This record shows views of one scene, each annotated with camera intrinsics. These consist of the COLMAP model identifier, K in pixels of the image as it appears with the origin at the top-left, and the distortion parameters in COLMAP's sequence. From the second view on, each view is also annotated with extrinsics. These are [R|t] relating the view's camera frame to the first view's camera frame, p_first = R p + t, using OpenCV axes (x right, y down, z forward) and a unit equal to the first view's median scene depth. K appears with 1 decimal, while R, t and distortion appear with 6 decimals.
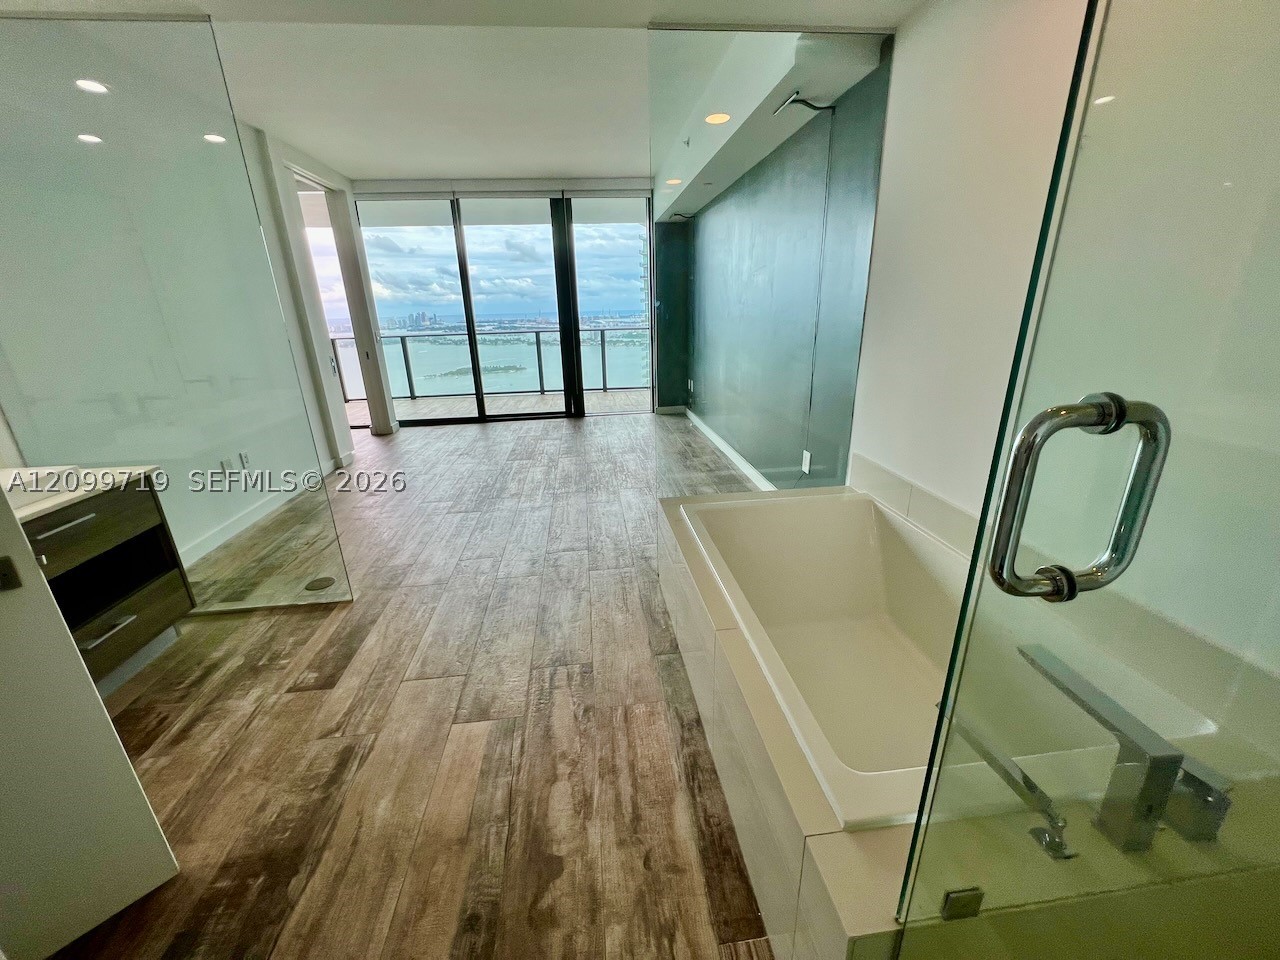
lens RADIAL K [[510.1, 0, 638.0], [0, 510.1, 483.0], [0, 0, 1]] dist [-0.001748, 0.000393]
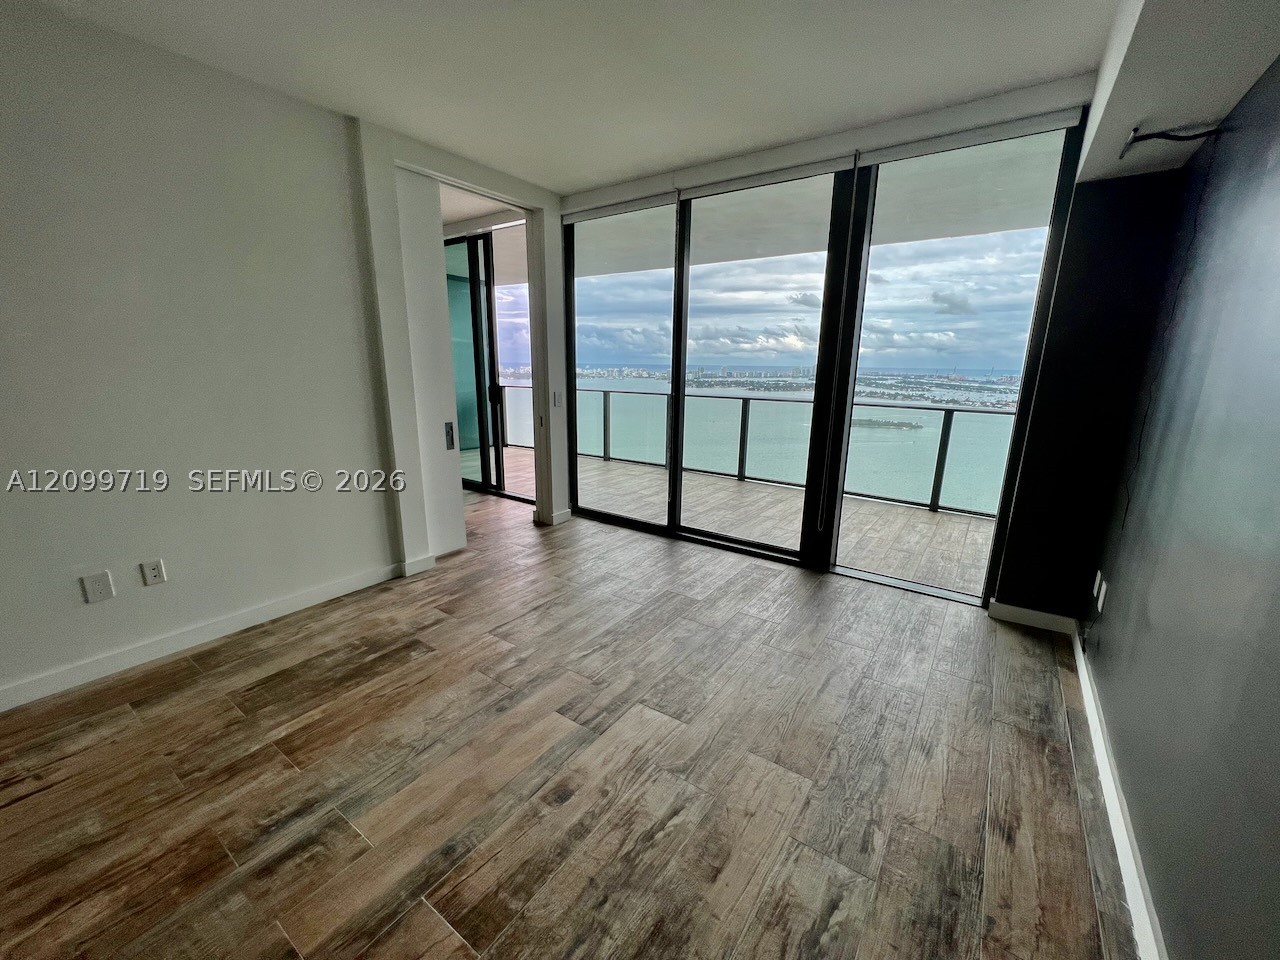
lens RADIAL K [[510.1, 0, 641.4], [0, 510.1, 484.1], [0, 0, 1]] dist [-0.001748, 0.000393]
pose [[0.749746, 0.189129, -0.634123, 0.073241], [-0.246421, 0.969160, -0.002297, -0.183357], [0.614132, 0.157984, 0.773229, 0.490333]]
